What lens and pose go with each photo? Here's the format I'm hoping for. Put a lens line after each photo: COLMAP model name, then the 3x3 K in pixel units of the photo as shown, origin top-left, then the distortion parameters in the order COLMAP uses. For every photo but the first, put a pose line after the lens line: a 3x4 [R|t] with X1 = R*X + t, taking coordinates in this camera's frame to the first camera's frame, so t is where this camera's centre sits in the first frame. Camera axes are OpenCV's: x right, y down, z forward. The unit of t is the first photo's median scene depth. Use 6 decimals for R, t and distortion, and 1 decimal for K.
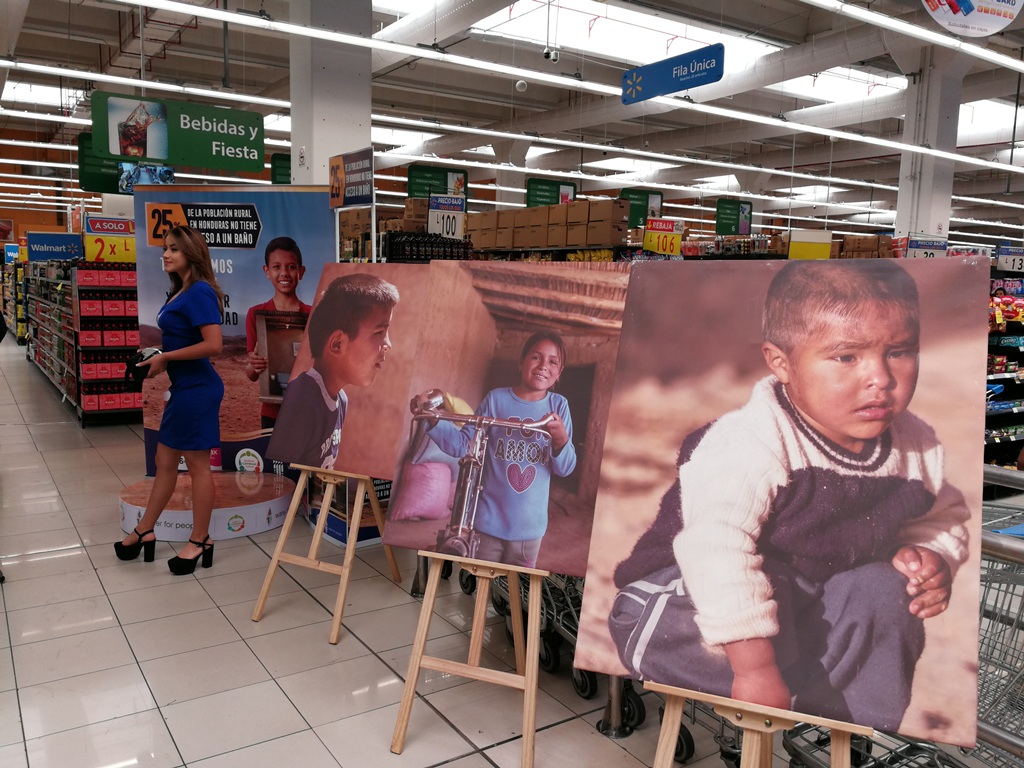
lens RADIAL K [[816.4, 0, 518.0], [0, 816.4, 376.7], [0, 0, 1]] dist [0.013094, -0.024366]
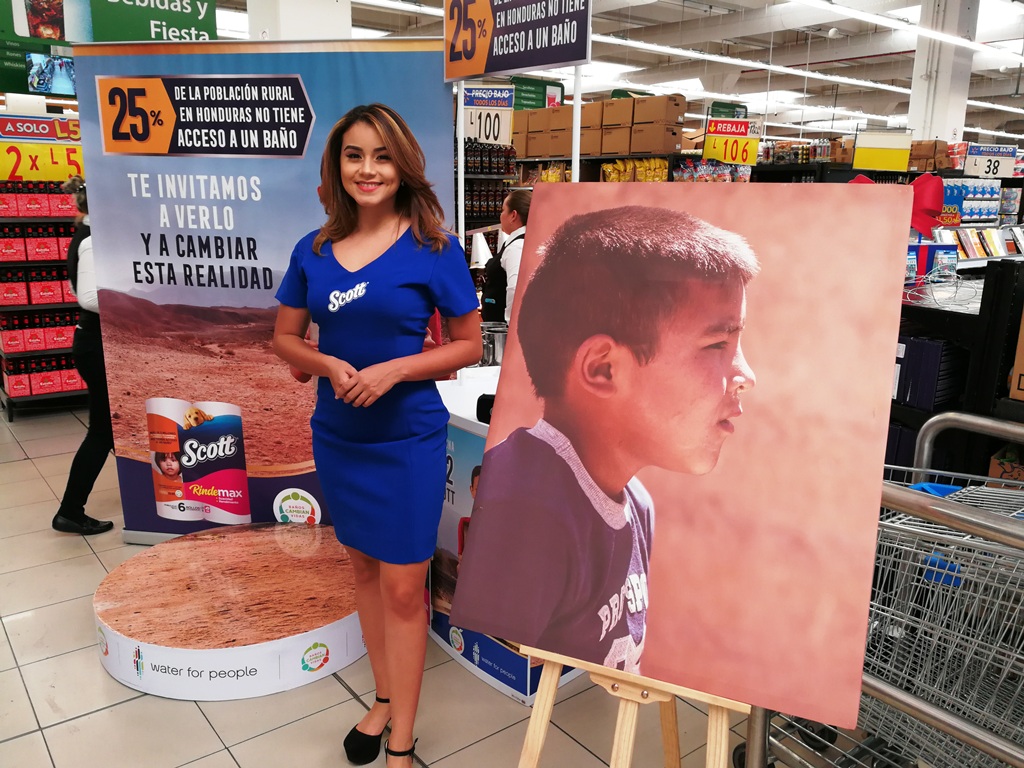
lens RADIAL K [[816.4, 0, 509.8], [0, 816.4, 375.8], [0, 0, 1]] dist [0.013094, -0.024366]
pose [[0.997509, -0.025240, 0.065872, -0.209807], [0.018412, 0.994585, 0.102280, -0.057472], [-0.068096, -0.100812, 0.992572, 0.390792]]
